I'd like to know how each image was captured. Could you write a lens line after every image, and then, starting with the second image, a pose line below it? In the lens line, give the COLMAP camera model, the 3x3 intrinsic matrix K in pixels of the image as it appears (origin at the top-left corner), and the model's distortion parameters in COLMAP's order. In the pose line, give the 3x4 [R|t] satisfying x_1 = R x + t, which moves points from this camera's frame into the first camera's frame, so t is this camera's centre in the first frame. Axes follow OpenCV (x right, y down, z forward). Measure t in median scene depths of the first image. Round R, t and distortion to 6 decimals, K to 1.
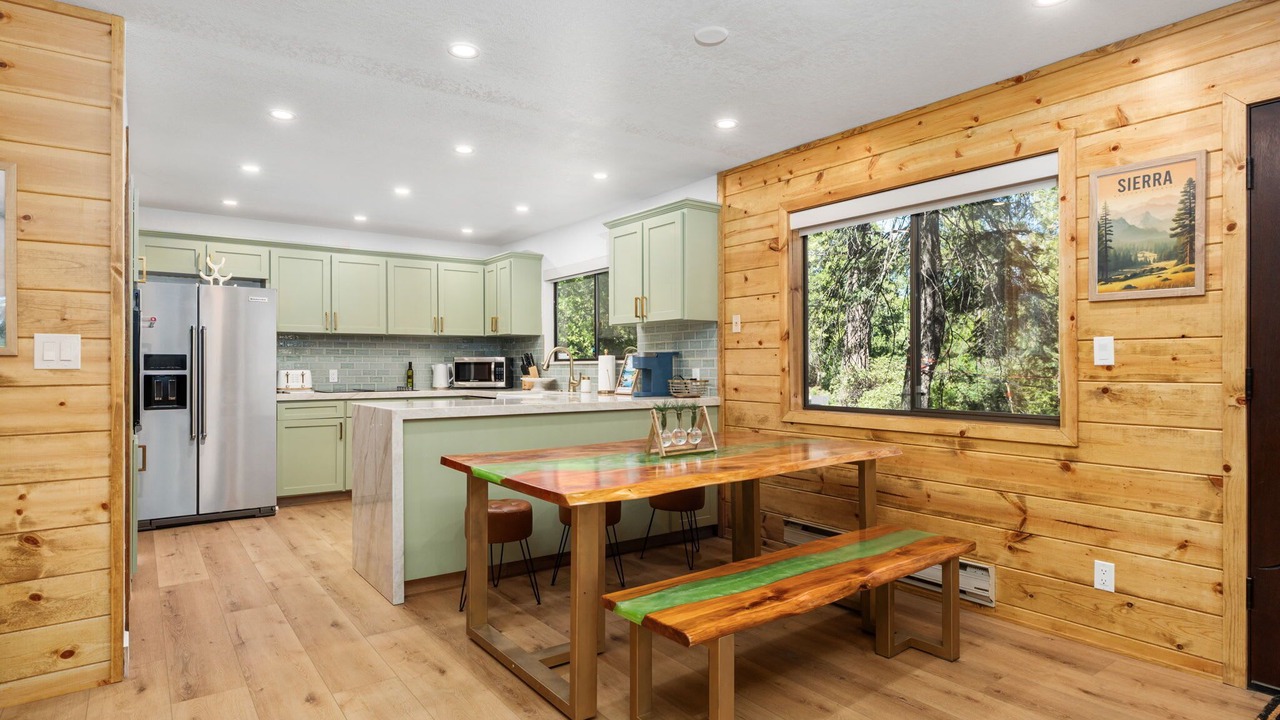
lens RADIAL K [[686.9, 0, 644.1], [0, 686.9, 365.2], [0, 0, 1]] dist [-0.012375, 0.005125]
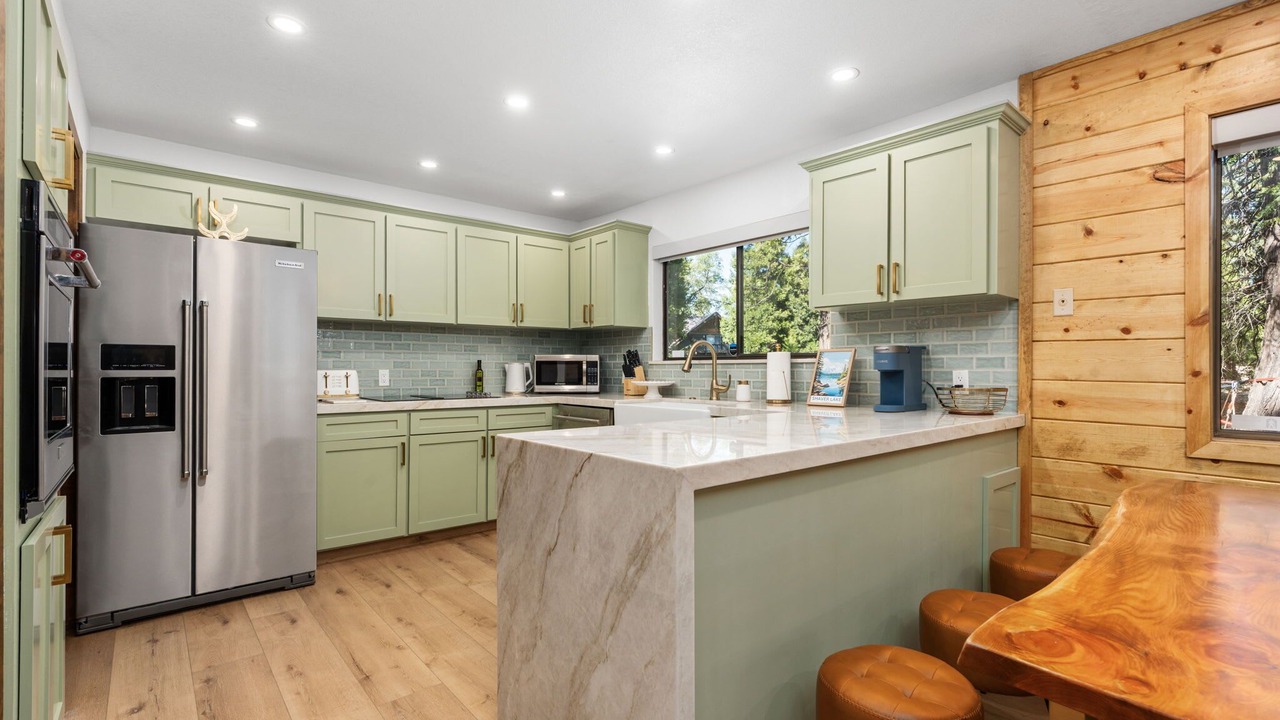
lens RADIAL K [[581.0, 0, 641.0], [0, 581.0, 367.0], [0, 0, 1]] dist [-0.008249, 0.003463]
pose [[0.997571, 0.003846, 0.069554, -0.314621], [-0.003970, 0.999991, 0.001646, 0.001968], [-0.069547, -0.001918, 0.997577, 0.496324]]
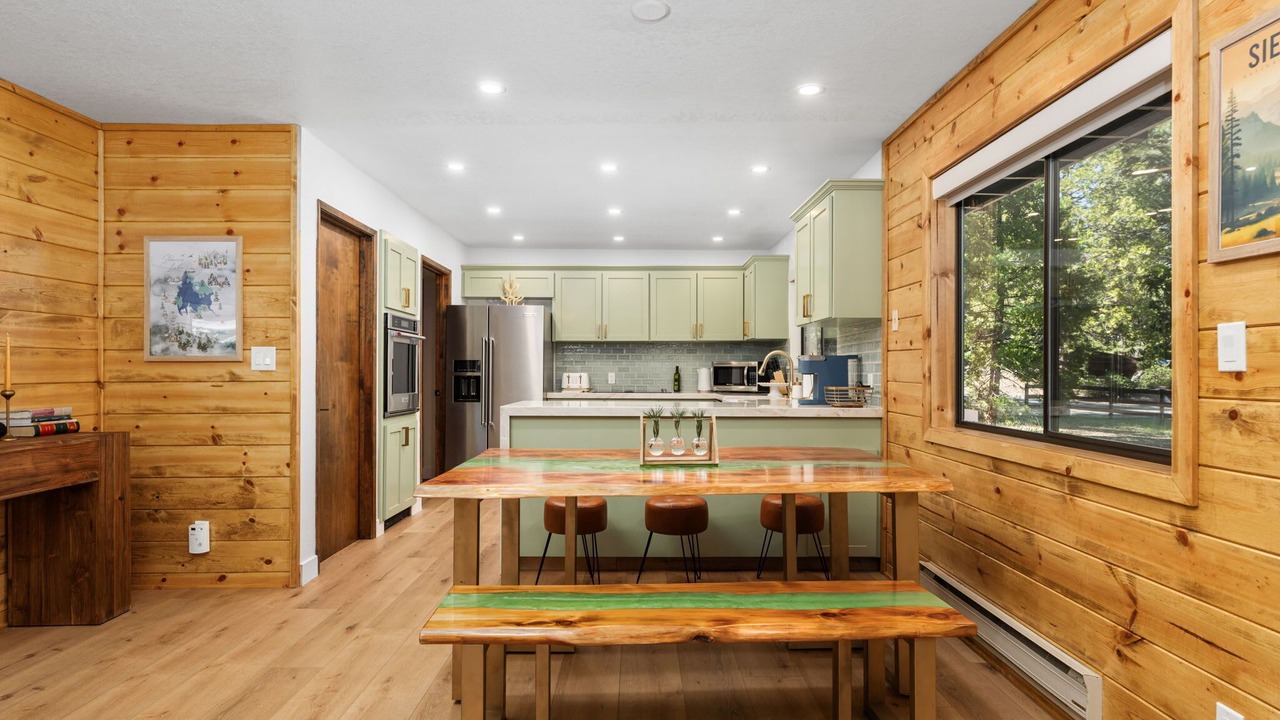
lens RADIAL K [[686.9, 0, 646.8], [0, 686.9, 372.8], [0, 0, 1]] dist [-0.012375, 0.005125]
pose [[0.811647, 0.006275, -0.584115, 0.390057], [-0.003970, 0.999978, 0.005226, 0.000052], [0.584135, -0.001923, 0.811654, 0.152775]]
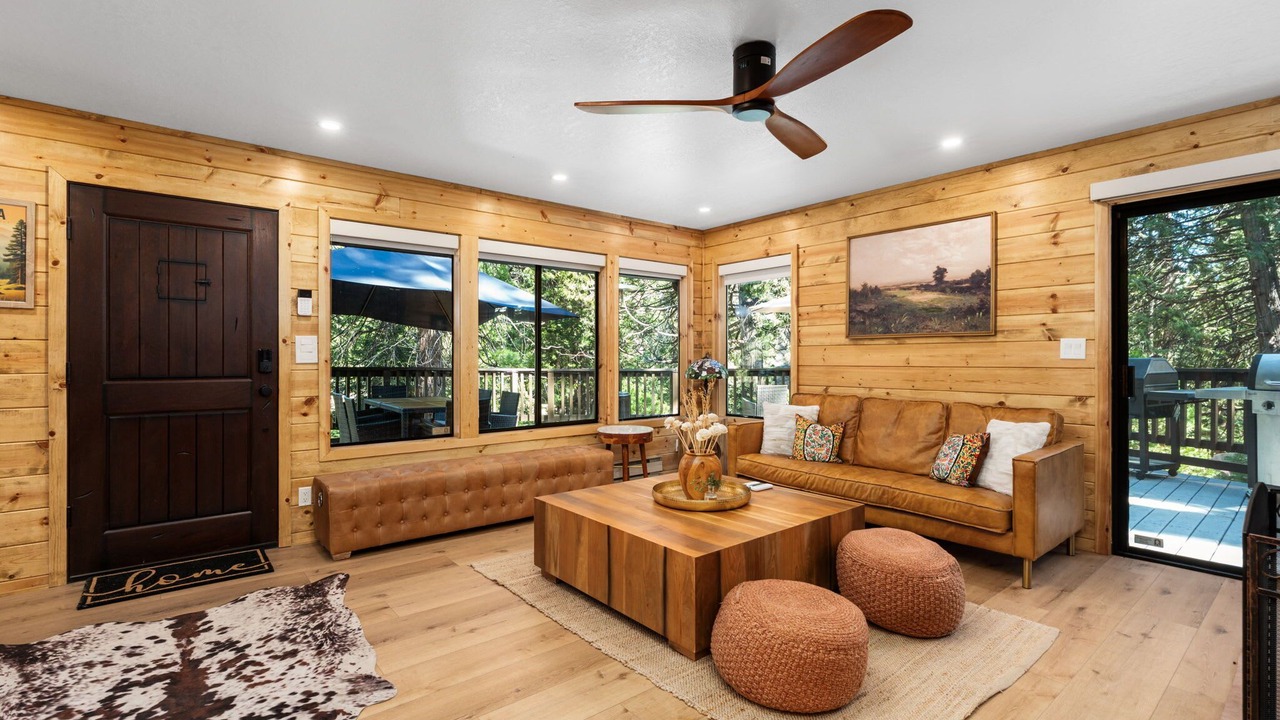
lens RADIAL K [[581.0, 0, 634.8], [0, 581.0, 361.5], [0, 0, 1]] dist [-0.008249, 0.003463]
pose [[-0.040387, -0.003169, 0.999179, -0.218031], [-0.000151, 0.999995, 0.003166, -0.000991], [-0.999184, -0.000023, -0.040388, -0.086258]]
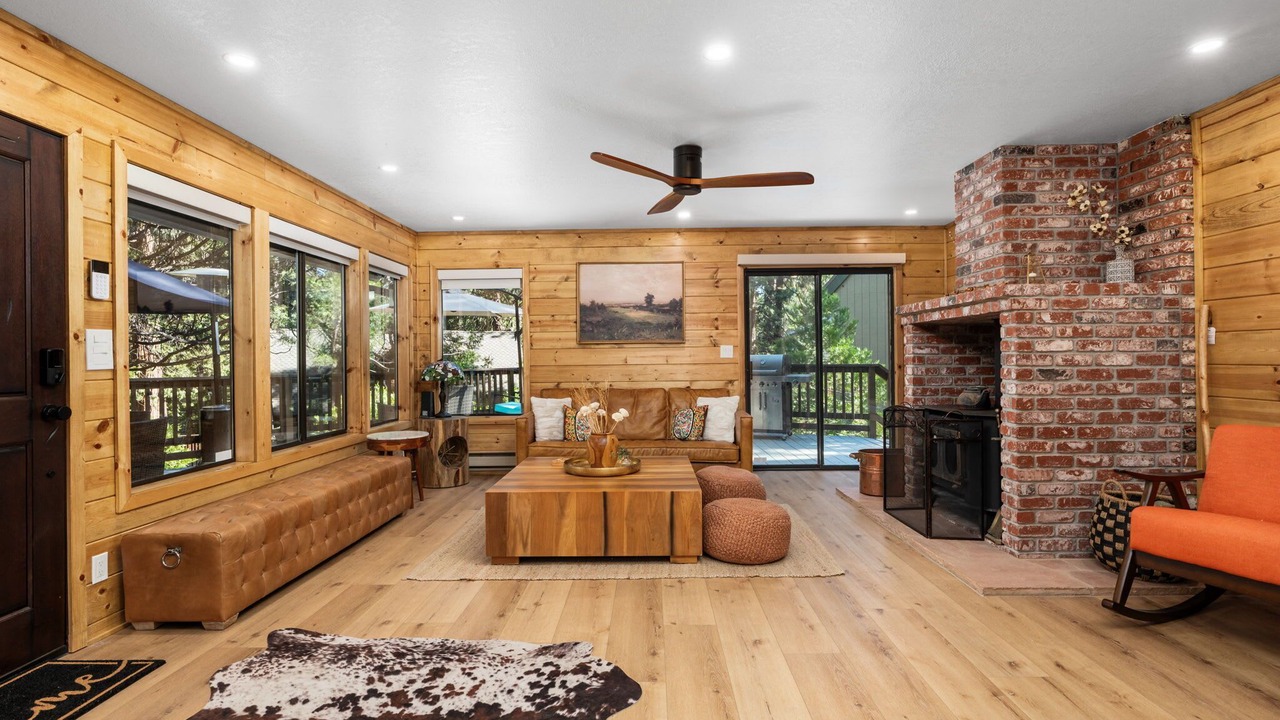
lens RADIAL K [[617.5, 0, 633.2], [0, 617.5, 359.5], [0, 0, 1]] dist [0.000032, 0.001089]
pose [[-0.787463, 0.009331, 0.616292, -0.143111], [0.010994, 0.999939, -0.001093, 0.000482], [-0.616264, 0.005915, -0.787517, 0.510442]]
